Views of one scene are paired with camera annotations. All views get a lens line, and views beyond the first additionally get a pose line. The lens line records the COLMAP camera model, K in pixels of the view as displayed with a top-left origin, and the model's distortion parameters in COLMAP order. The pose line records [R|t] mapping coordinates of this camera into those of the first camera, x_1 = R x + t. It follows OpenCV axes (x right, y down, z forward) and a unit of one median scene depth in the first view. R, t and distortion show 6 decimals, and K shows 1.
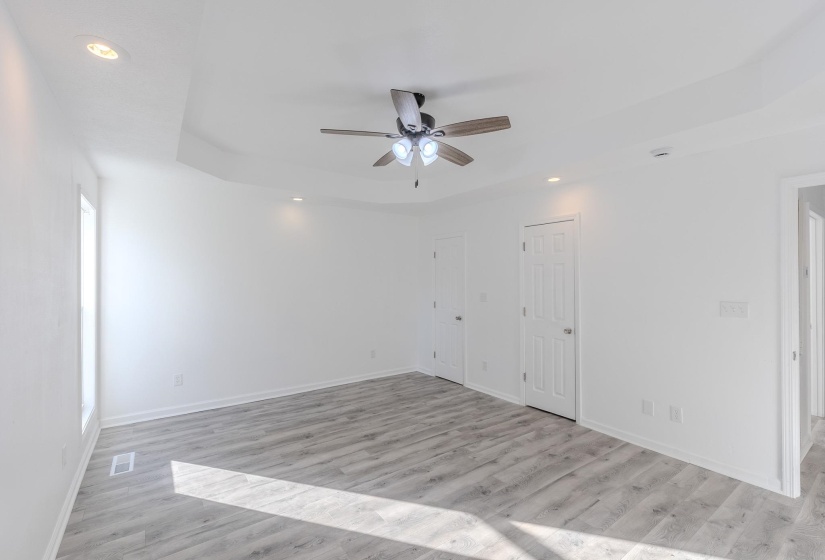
lens RADIAL K [[366.3, 0, 412.5], [0, 366.3, 280.0], [0, 0, 1]] dist [0.000323, 0.000130]
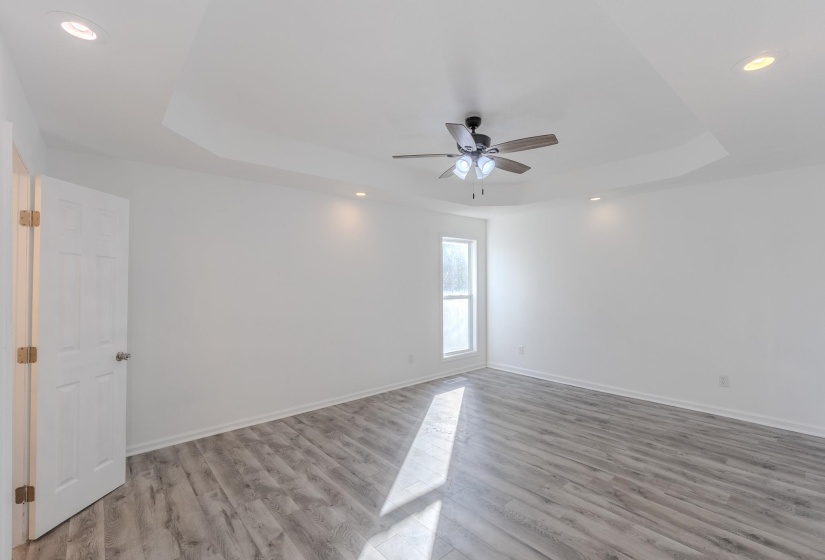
lens RADIAL K [[366.3, 0, 412.5], [0, 366.3, 280.0], [0, 0, 1]] dist [0.000323, 0.000130]
pose [[0.079298, -0.005528, -0.996836, 0.756075], [0.013978, 0.999892, -0.004433, 0.001947], [0.996753, -0.013582, 0.079367, 0.477137]]
